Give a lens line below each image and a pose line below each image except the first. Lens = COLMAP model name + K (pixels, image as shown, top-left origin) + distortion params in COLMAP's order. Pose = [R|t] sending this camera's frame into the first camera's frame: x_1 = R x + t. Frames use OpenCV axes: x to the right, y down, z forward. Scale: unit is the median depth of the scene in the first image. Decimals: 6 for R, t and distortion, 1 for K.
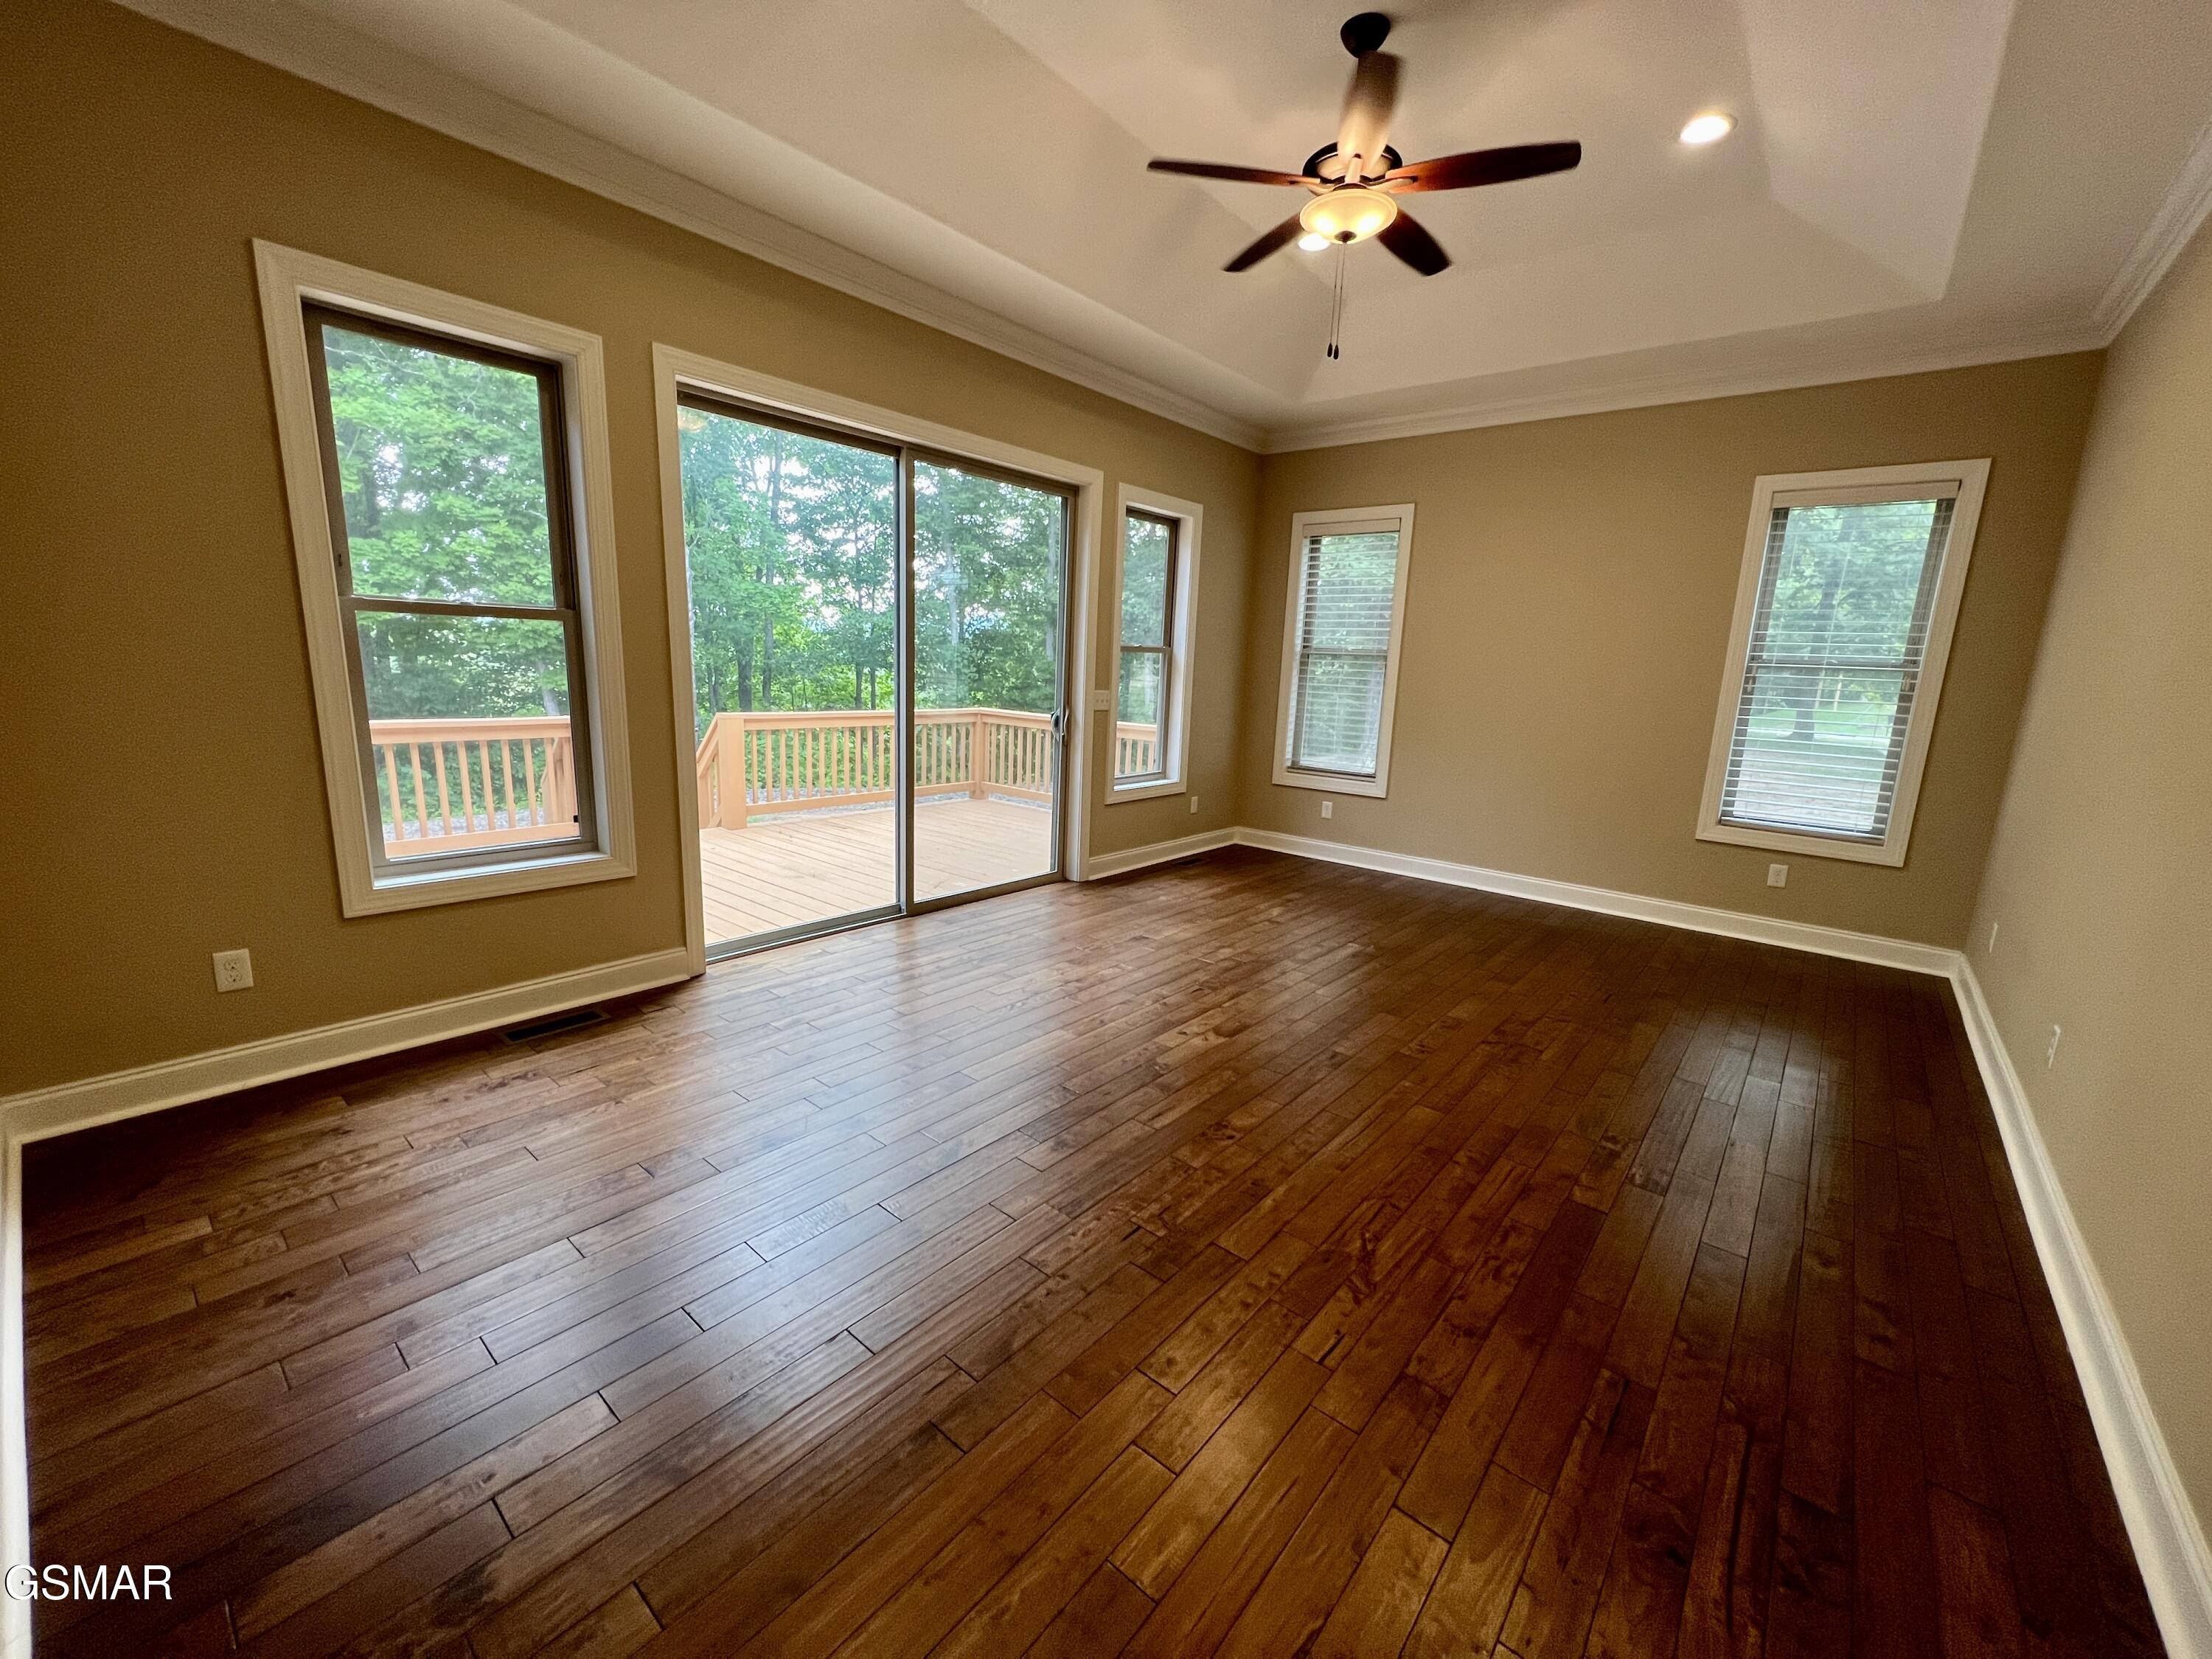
lens RADIAL K [[885.5, 0, 1136.8], [0, 885.5, 837.8], [0, 0, 1]] dist [-0.000327, -0.000102]
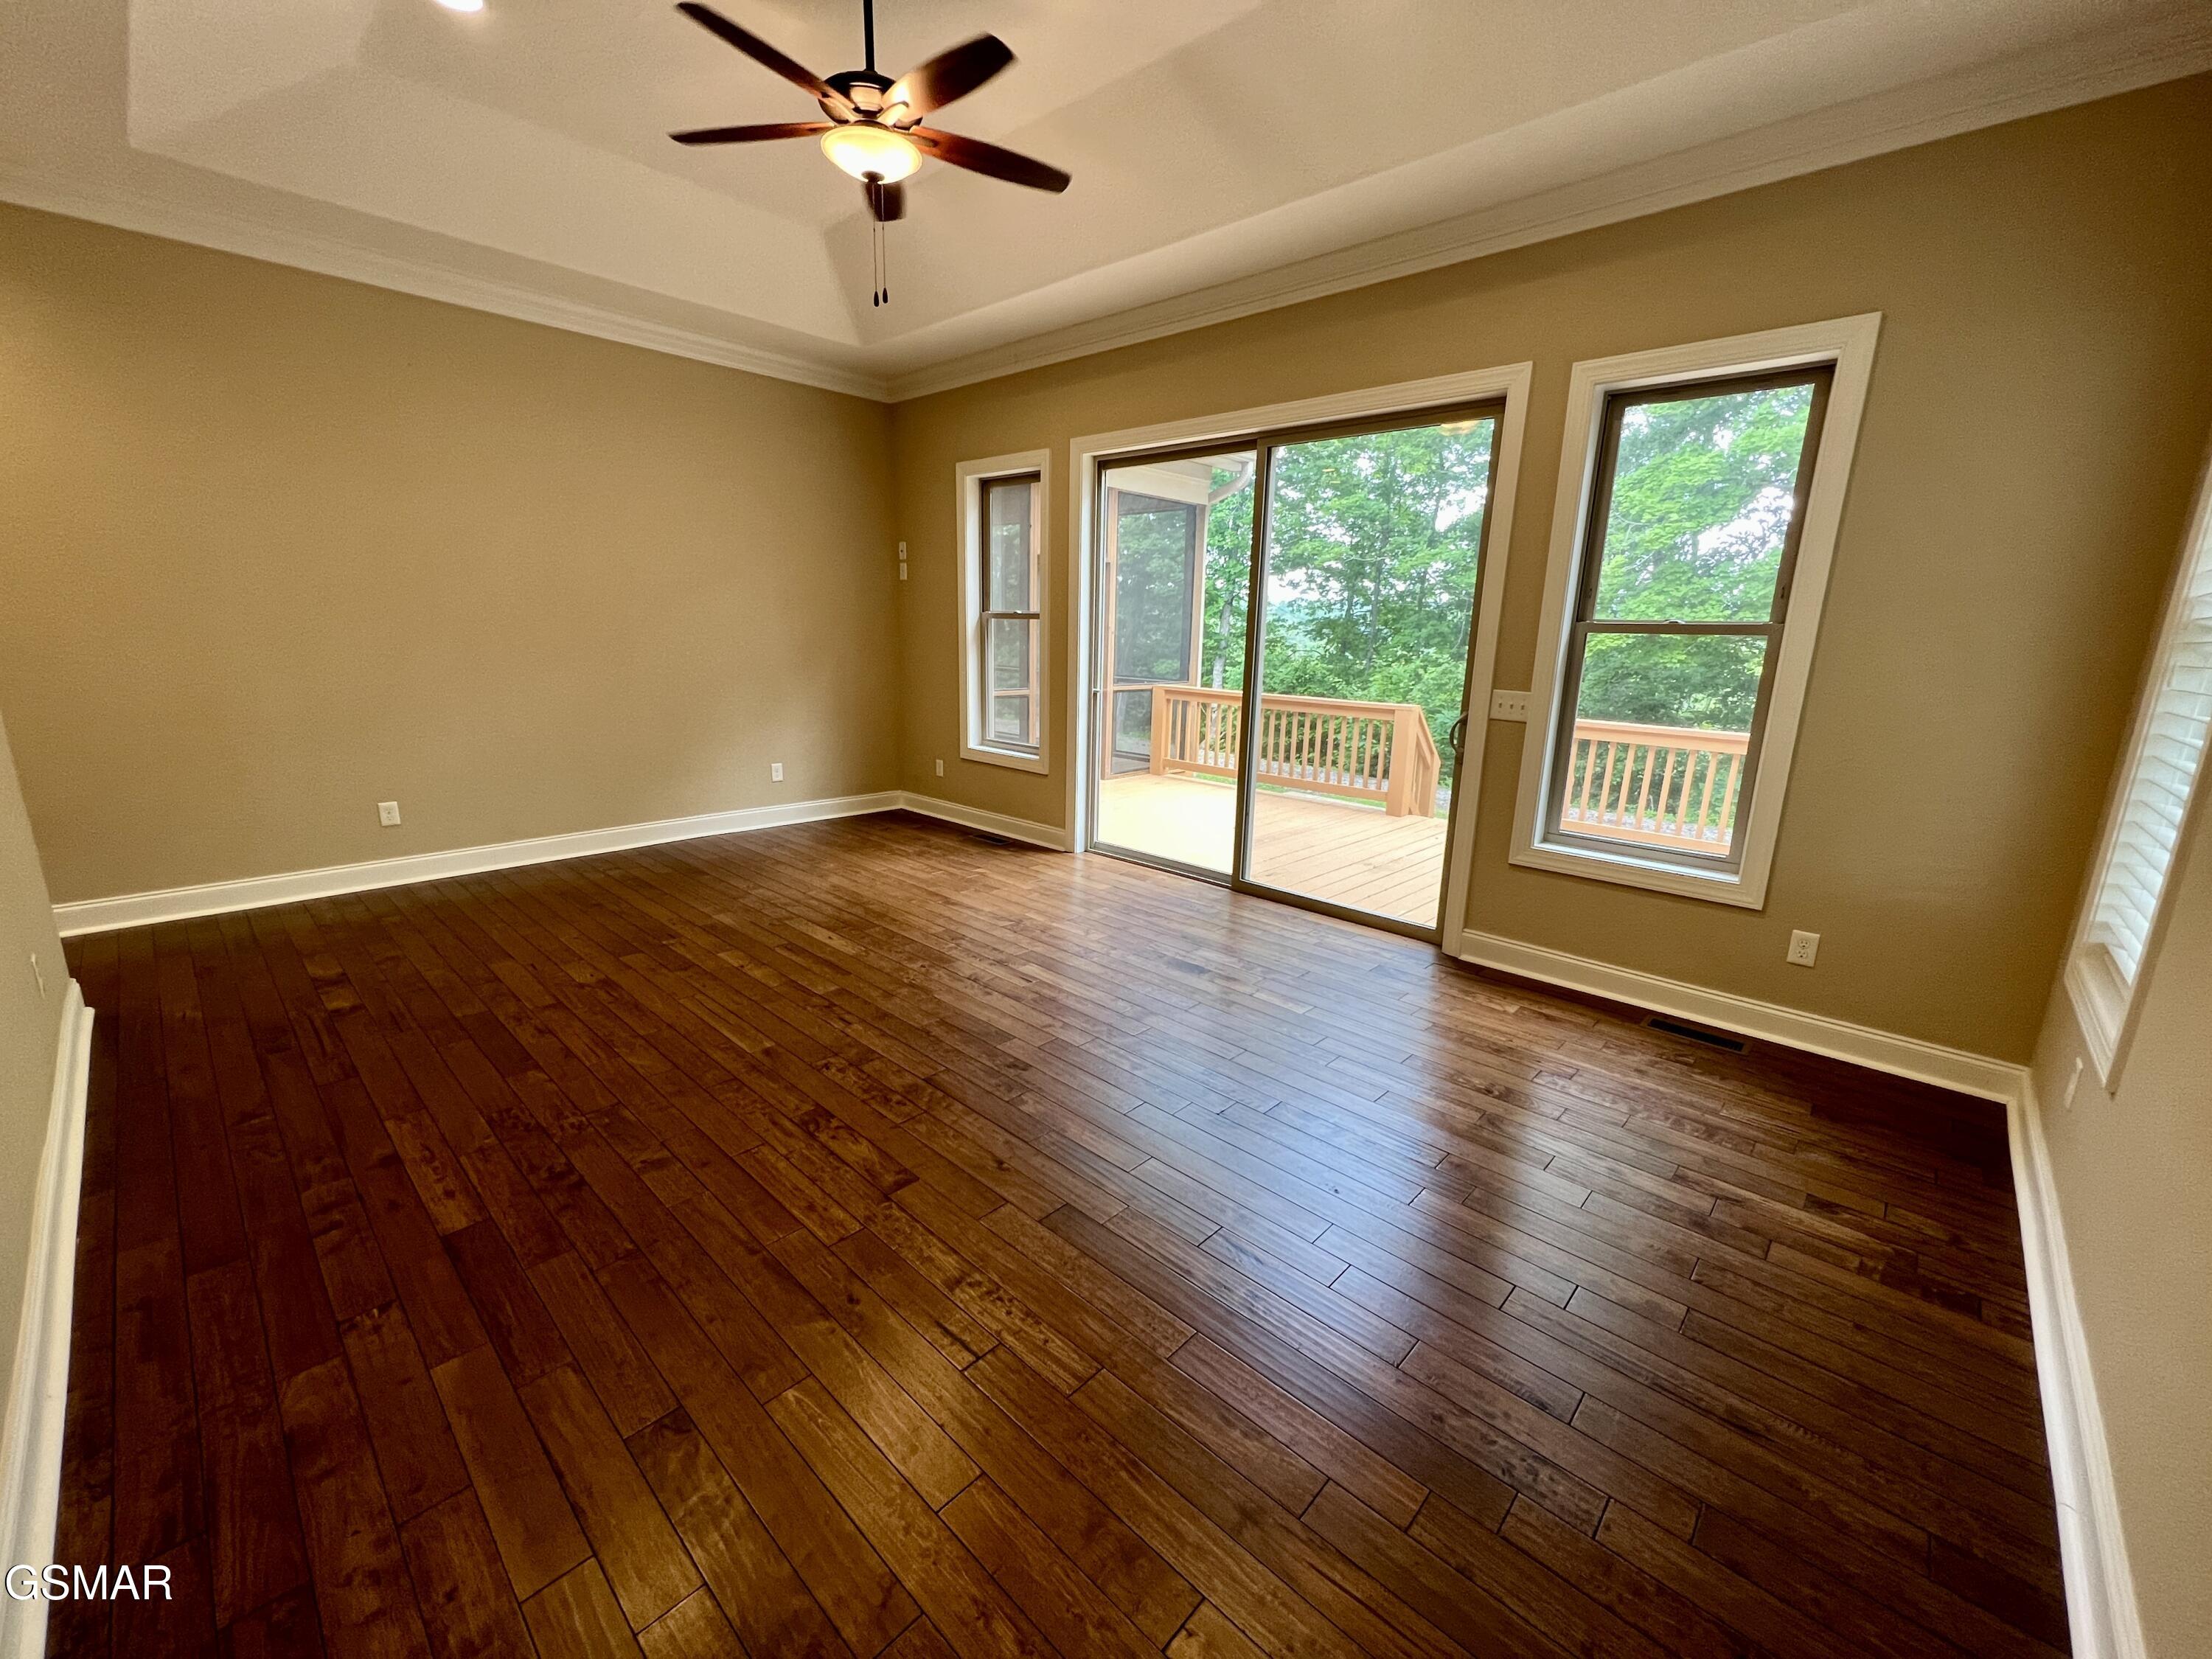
lens RADIAL K [[874.0, 0, 1184.2], [0, 874.0, 828.0], [0, 0, 1]] dist [-0.037377, -0.000047]
pose [[-0.028041, 0.177608, -0.983702, 0.660745], [-0.226560, 0.957350, 0.179308, -0.135294], [0.973593, 0.227896, 0.013394, 0.817775]]
